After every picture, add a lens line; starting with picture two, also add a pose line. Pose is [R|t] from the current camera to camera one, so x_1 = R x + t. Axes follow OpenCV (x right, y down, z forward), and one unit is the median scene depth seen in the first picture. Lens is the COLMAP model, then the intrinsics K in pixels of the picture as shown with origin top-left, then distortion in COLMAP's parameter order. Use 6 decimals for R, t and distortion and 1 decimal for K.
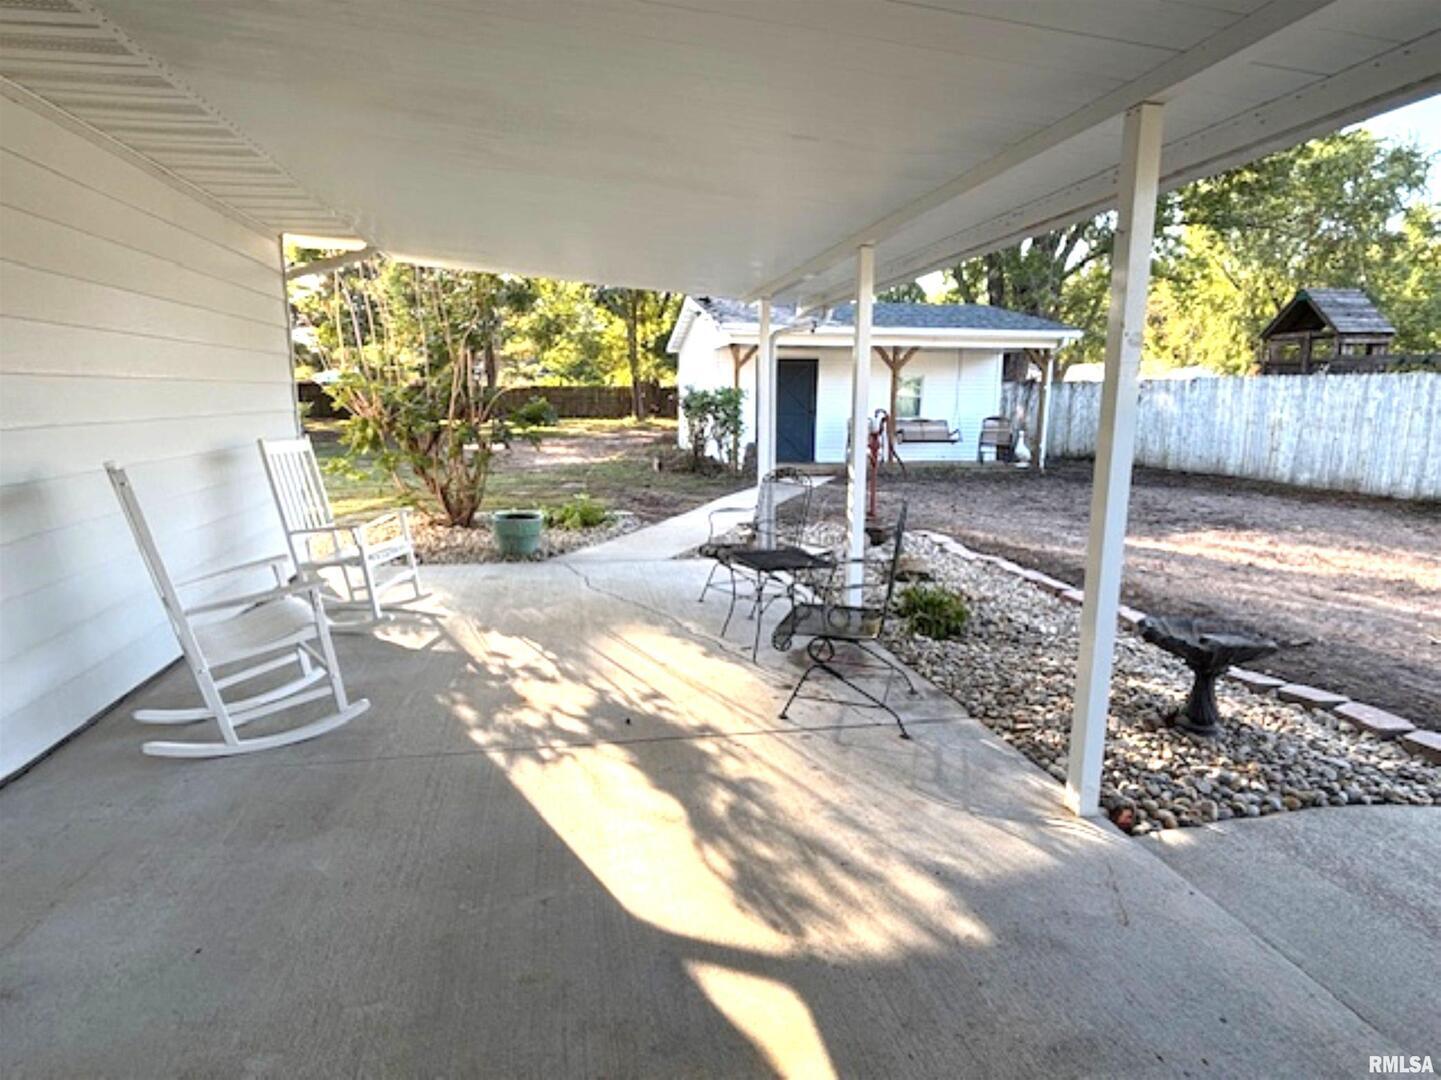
lens RADIAL K [[784.9, 0, 721.7], [0, 784.9, 535.5], [0, 0, 1]] dist [0.006838, -0.009872]
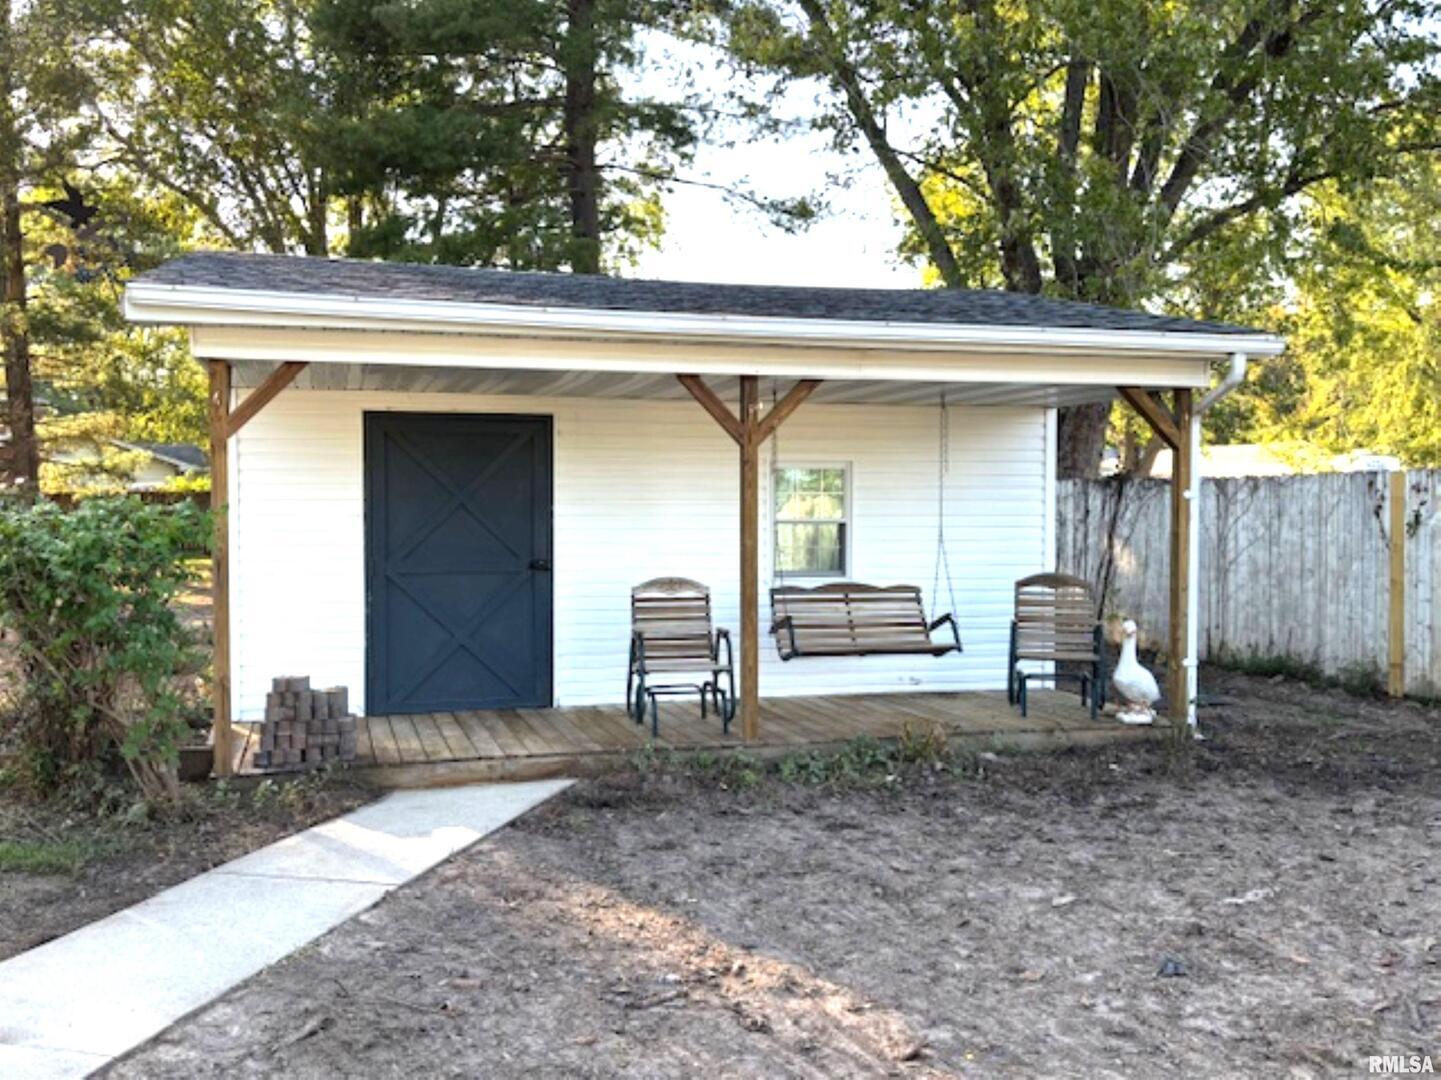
lens RADIAL K [[1280.3, 0, 720.5], [0, 1280.3, 540.0], [0, 0, 1]] dist [-0.003901, -0.004950]
pose [[0.995239, -0.009978, 0.096952, 0.147208], [0.024071, 0.989095, -0.145297, -0.088703], [-0.094445, 0.146939, 0.984626, 0.450622]]
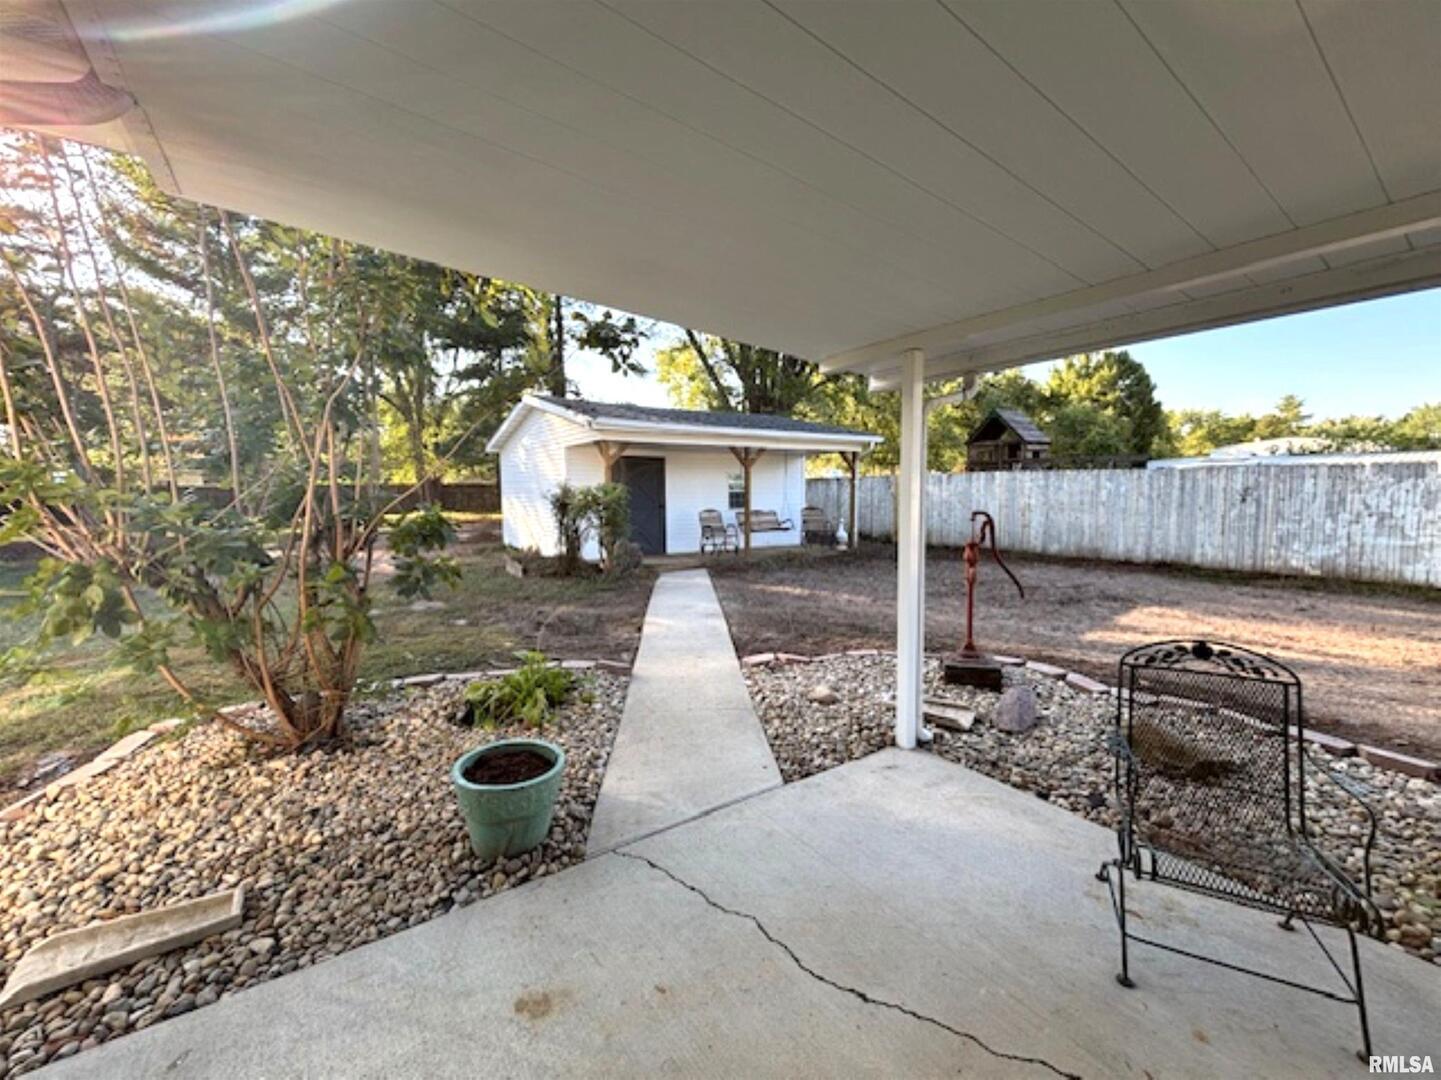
lens RADIAL K [[579.3, 0, 727.2], [0, 579.3, 529.6], [0, 0, 1]] dist [0.003298, 0.000010]
pose [[0.916270, -0.041977, 0.398356, -0.119873], [0.083537, 0.992652, -0.087545, -0.053584], [-0.391754, 0.113493, 0.913043, 0.266798]]
